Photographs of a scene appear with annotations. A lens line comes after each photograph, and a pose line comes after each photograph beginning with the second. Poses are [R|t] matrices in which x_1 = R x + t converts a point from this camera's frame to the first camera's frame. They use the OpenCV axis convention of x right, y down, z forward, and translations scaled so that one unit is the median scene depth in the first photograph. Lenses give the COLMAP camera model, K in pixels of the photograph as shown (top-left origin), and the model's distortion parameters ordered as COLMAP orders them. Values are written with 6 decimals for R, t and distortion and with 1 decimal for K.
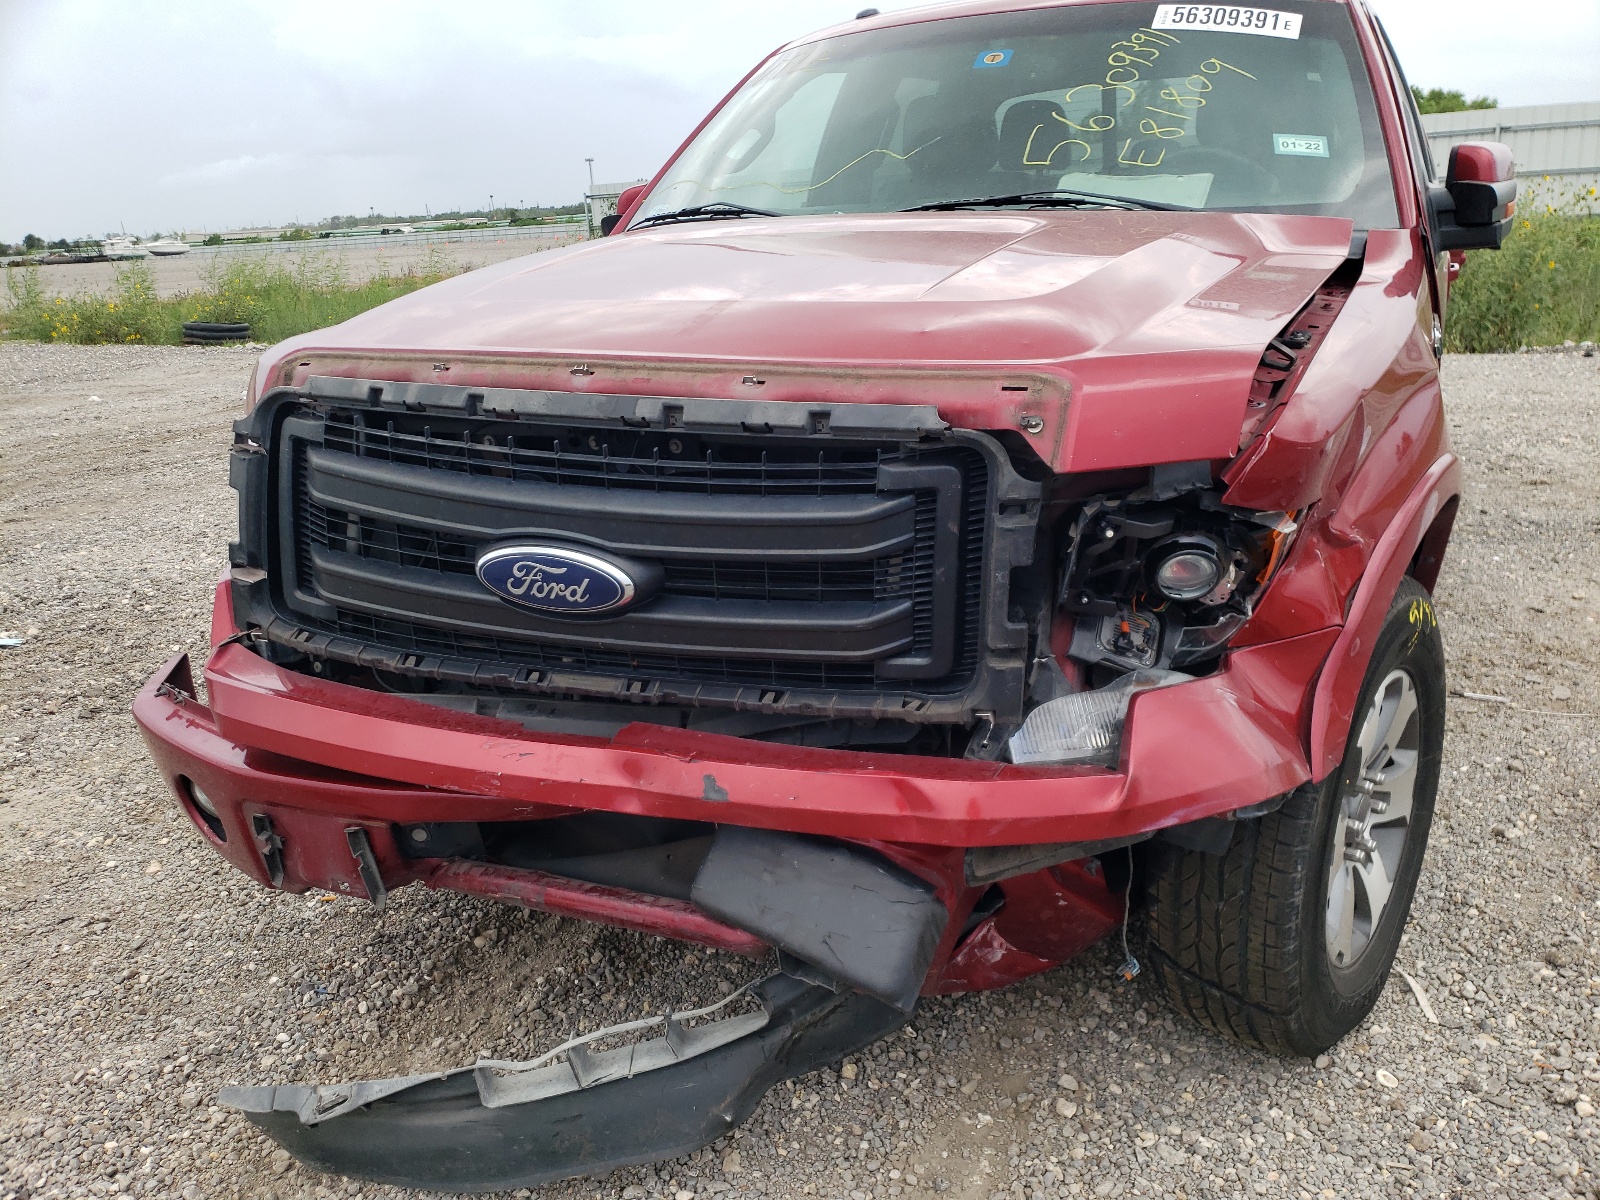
lens RADIAL K [[1210.1, 0, 799.8], [0, 1210.1, 637.8], [0, 0, 1]] dist [0.009364, 0.003184]
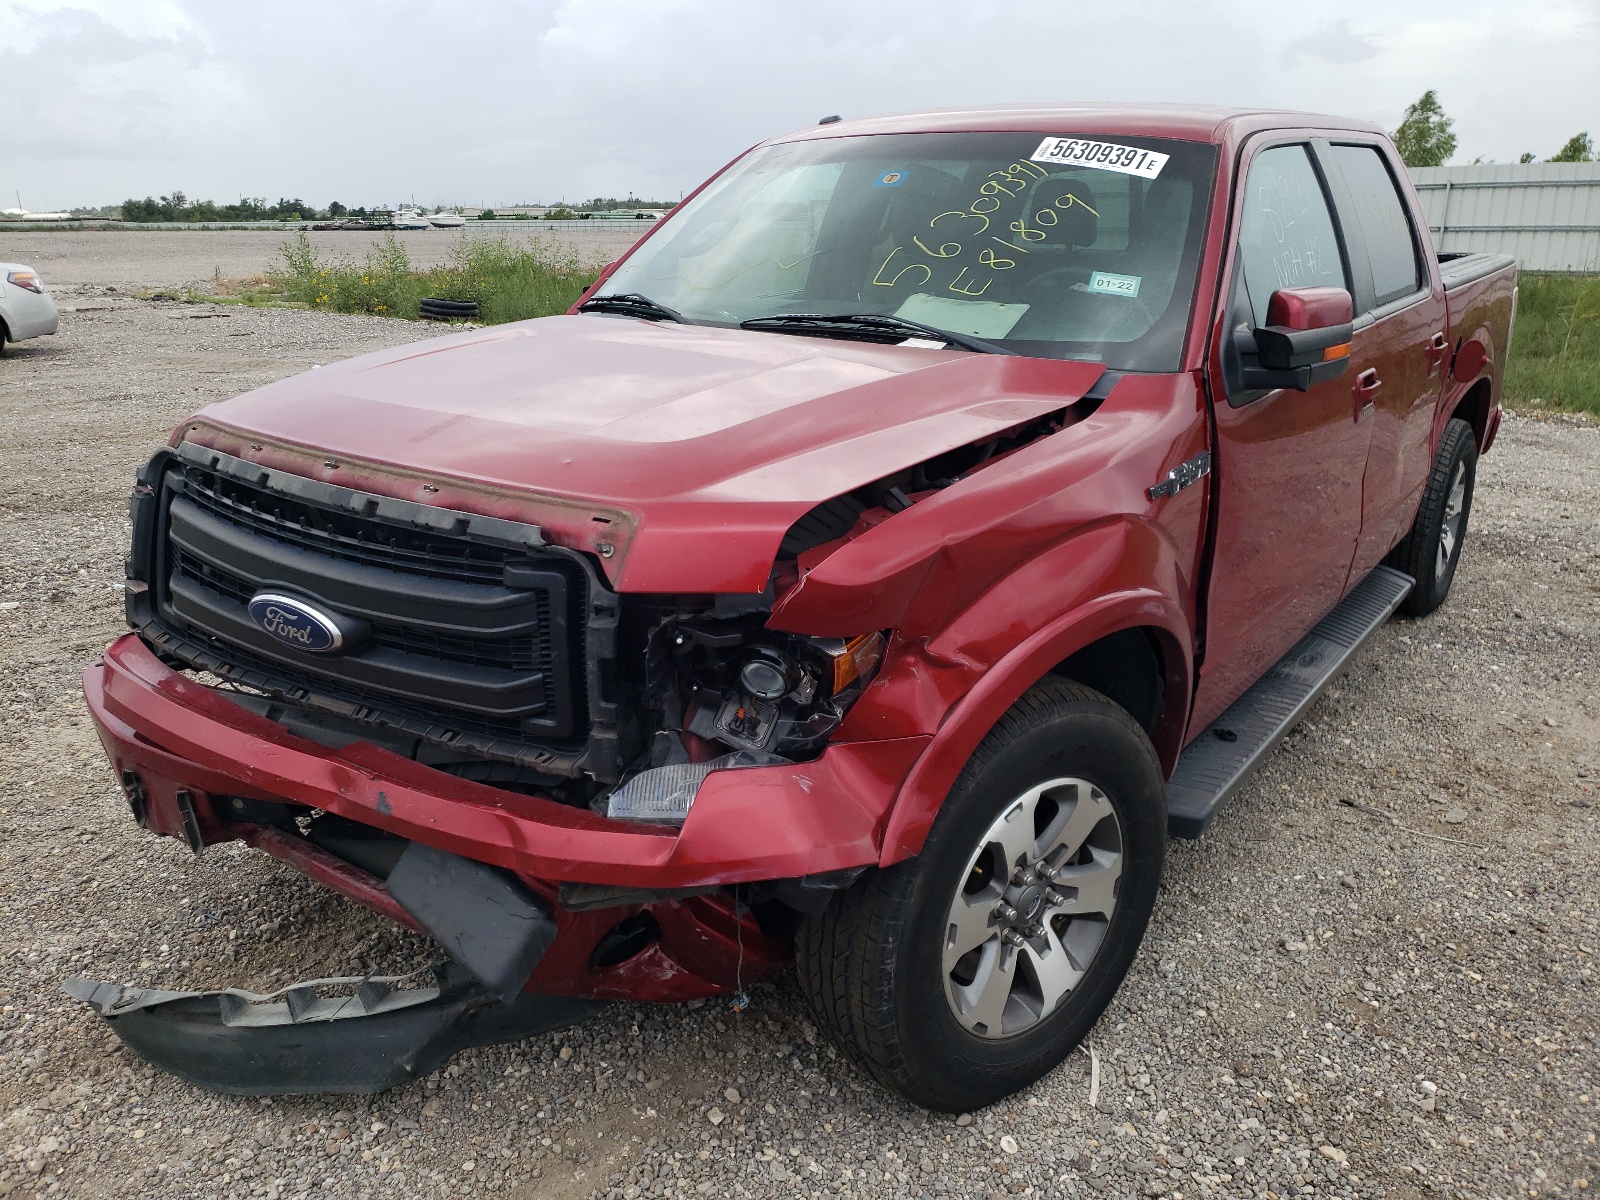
lens RADIAL K [[1221.7, 0, 800.0], [0, 1221.7, 600.0], [0, 0, 1]] dist [0.008359, 0.008637]
pose [[0.976681, 0.109856, -0.184461, 0.466882], [-0.114044, 0.993401, -0.012216, -0.098419], [0.181902, 0.032968, 0.982764, -0.153006]]
